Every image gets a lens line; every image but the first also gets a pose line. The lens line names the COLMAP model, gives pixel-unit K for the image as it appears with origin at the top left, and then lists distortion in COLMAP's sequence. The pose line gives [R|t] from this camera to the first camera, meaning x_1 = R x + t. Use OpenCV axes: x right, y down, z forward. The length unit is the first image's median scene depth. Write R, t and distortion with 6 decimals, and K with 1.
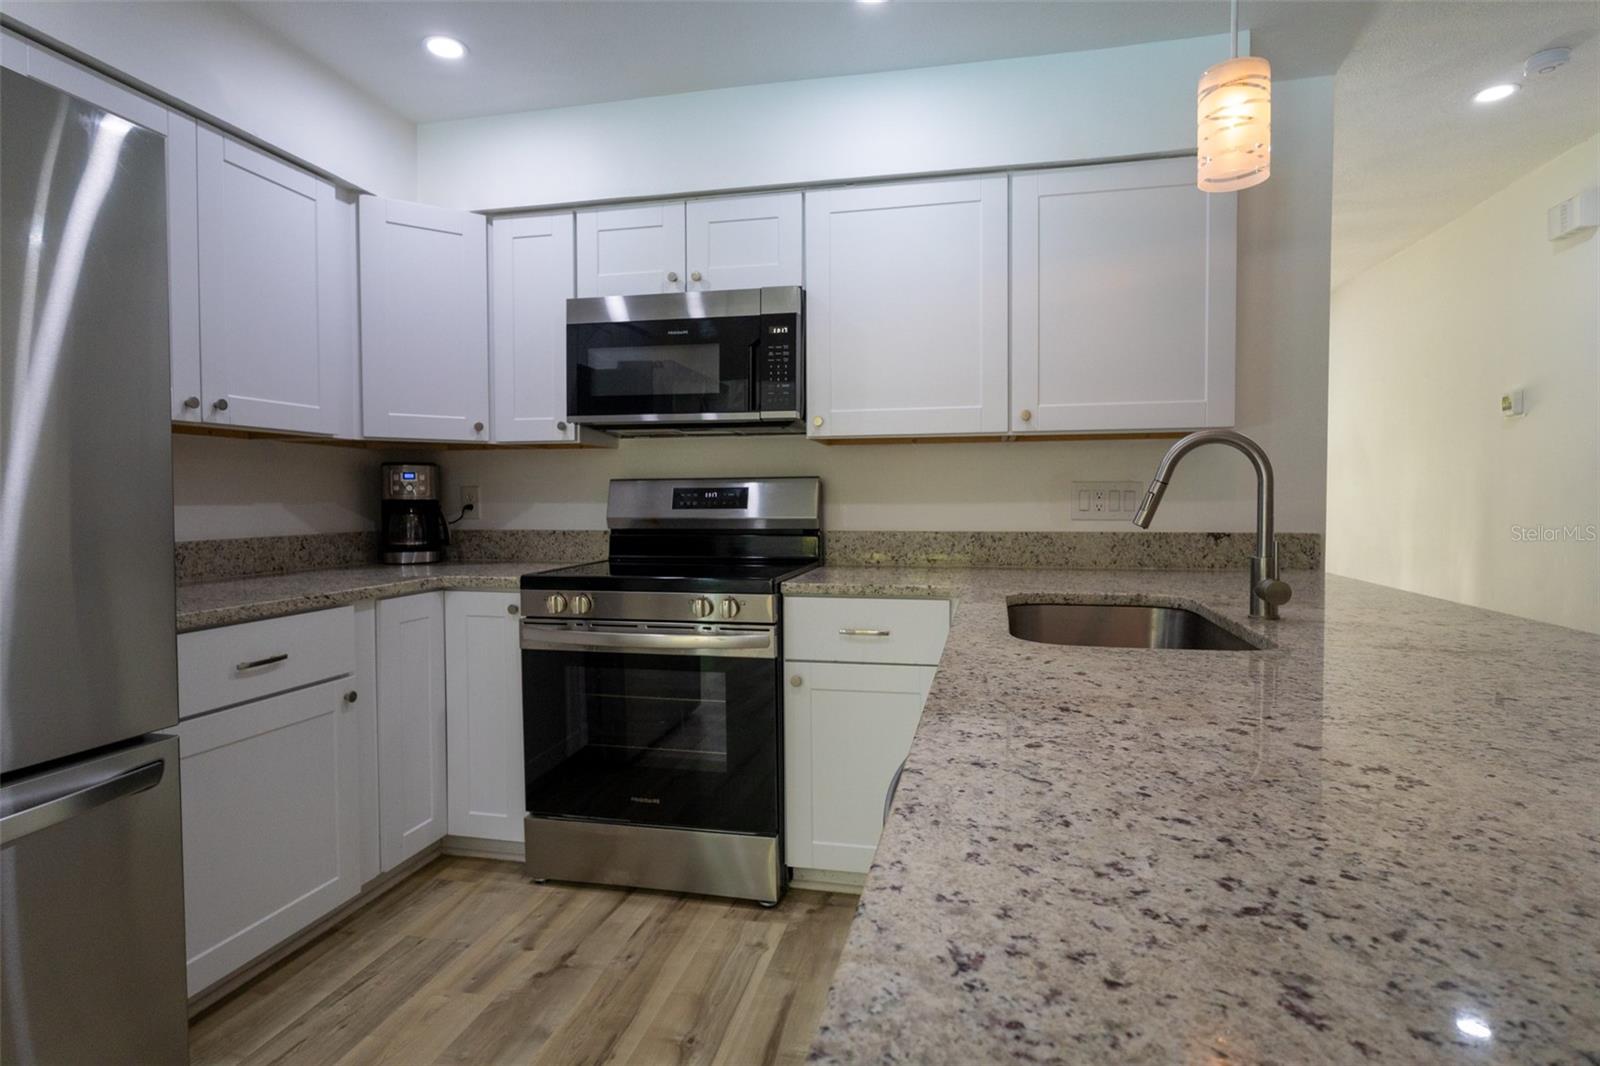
lens RADIAL K [[860.7, 0, 801.6], [0, 860.7, 528.5], [0, 0, 1]] dist [0.002685, 0.001319]
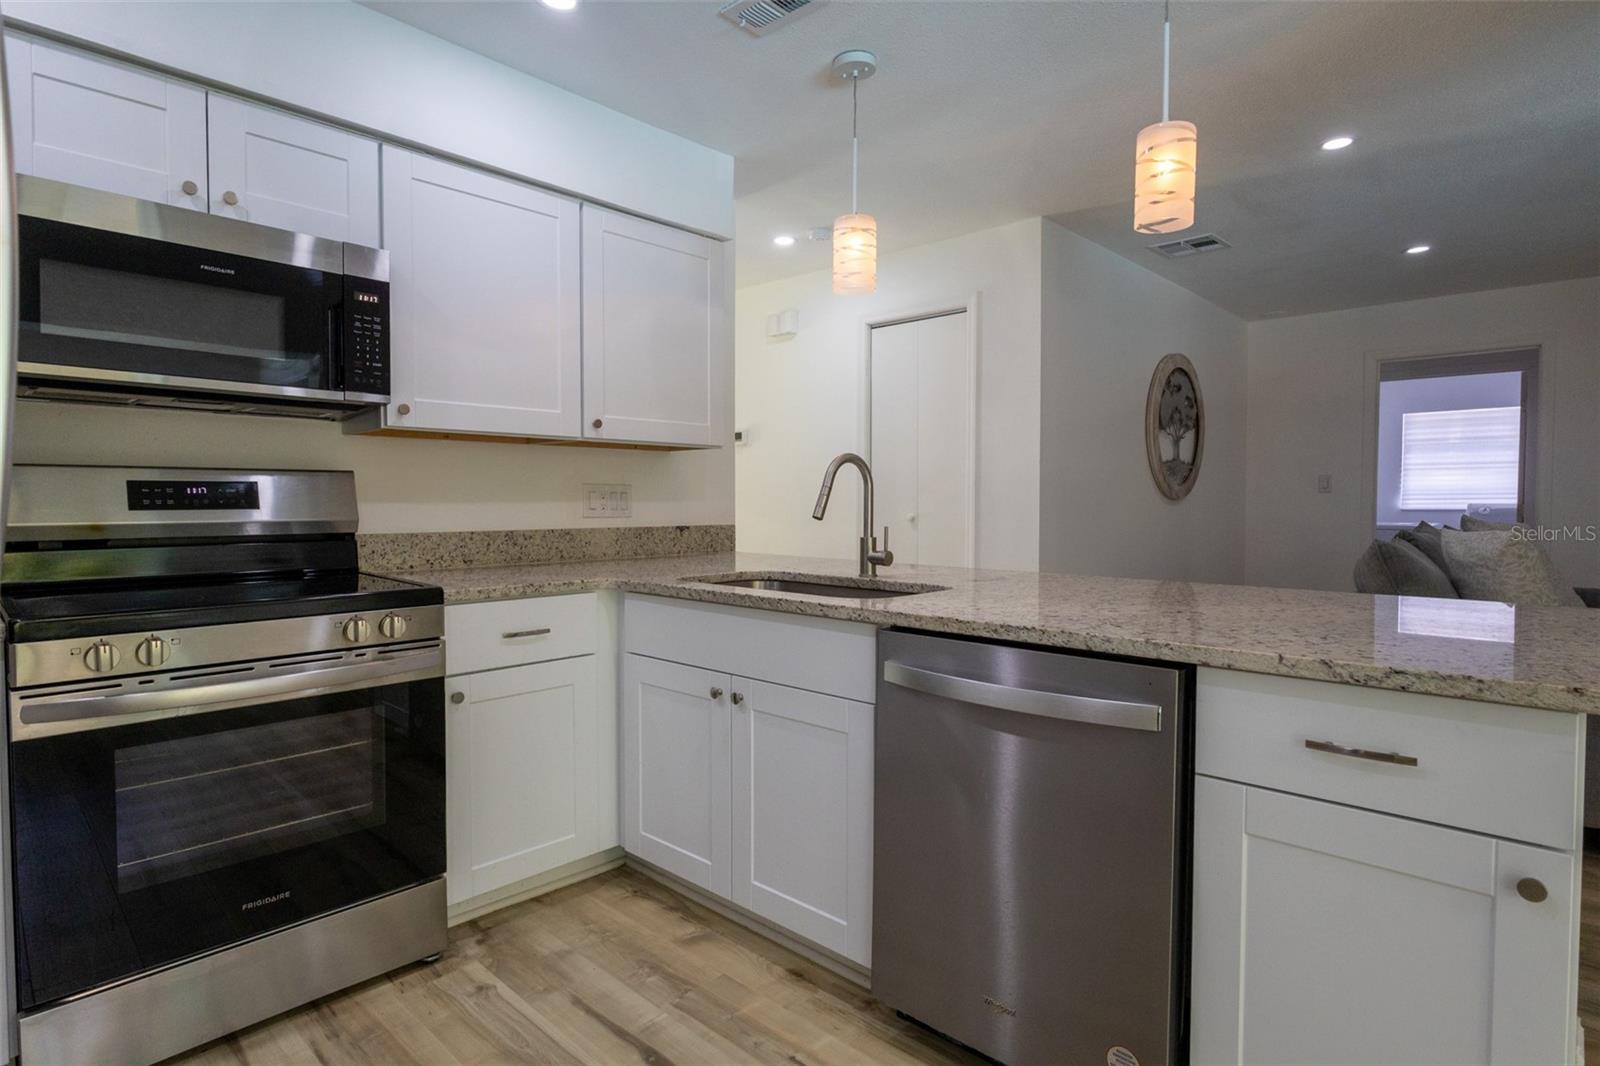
lens RADIAL K [[860.7, 0, 811.5], [0, 860.7, 526.5], [0, 0, 1]] dist [0.002685, 0.001319]
pose [[0.491518, -0.022613, 0.870574, -0.543844], [0.025174, 0.999614, 0.011752, -0.004175], [-0.870504, 0.016139, 0.491897, 0.200427]]
